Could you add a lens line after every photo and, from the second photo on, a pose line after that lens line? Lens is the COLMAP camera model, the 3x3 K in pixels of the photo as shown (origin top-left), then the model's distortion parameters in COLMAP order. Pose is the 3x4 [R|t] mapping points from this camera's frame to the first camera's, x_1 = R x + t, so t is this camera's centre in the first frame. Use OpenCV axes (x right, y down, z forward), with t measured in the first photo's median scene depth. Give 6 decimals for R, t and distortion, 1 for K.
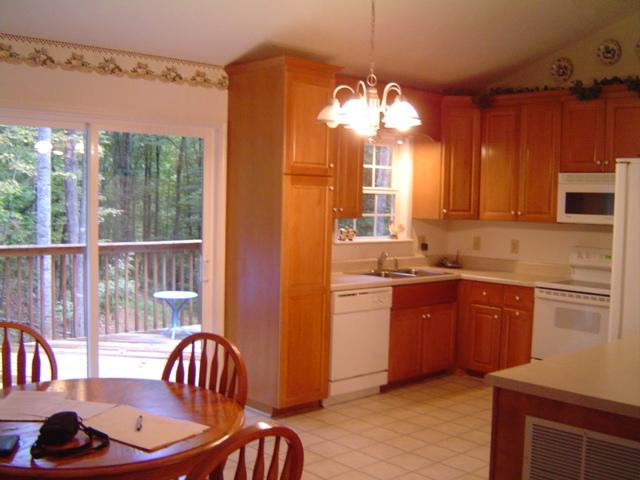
lens RADIAL K [[742.7, 0, 319.9], [0, 742.7, 244.8], [0, 0, 1]] dist [-0.132270, 0.000000]
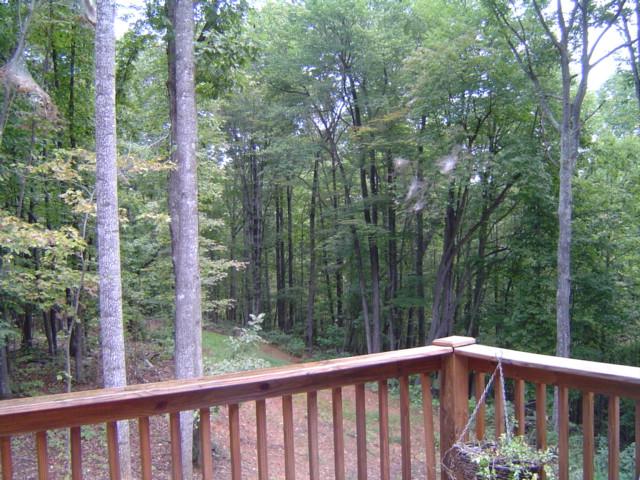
lens RADIAL K [[742.7, 0, 319.9], [0, 742.7, 240.2], [0, 0, 1]] dist [-0.132270, 0.000000]
pose [[0.983088, -0.051142, -0.175850, -0.133694], [0.039877, 0.996955, -0.067005, -0.038240], [0.178741, 0.058860, 0.982134, 0.612085]]
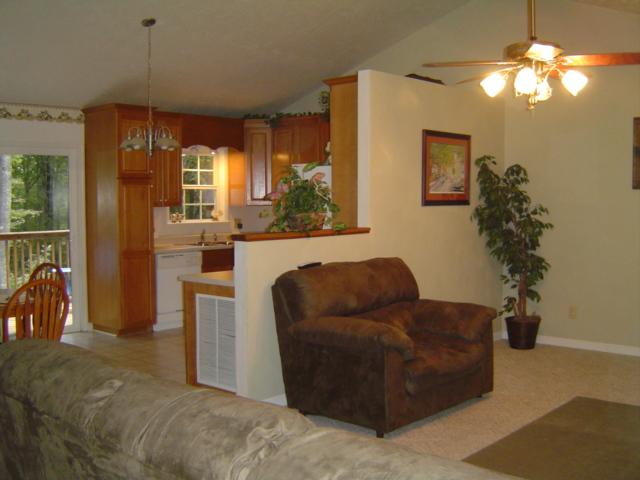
lens RADIAL K [[742.7, 0, 321.5], [0, 742.7, 235.6], [0, 0, 1]] dist [-0.132270, 0.000000]
pose [[0.995291, -0.028935, 0.092512, 0.123248], [0.029779, 0.999527, -0.007746, 0.026894], [-0.092244, 0.010465, 0.995681, -0.308867]]
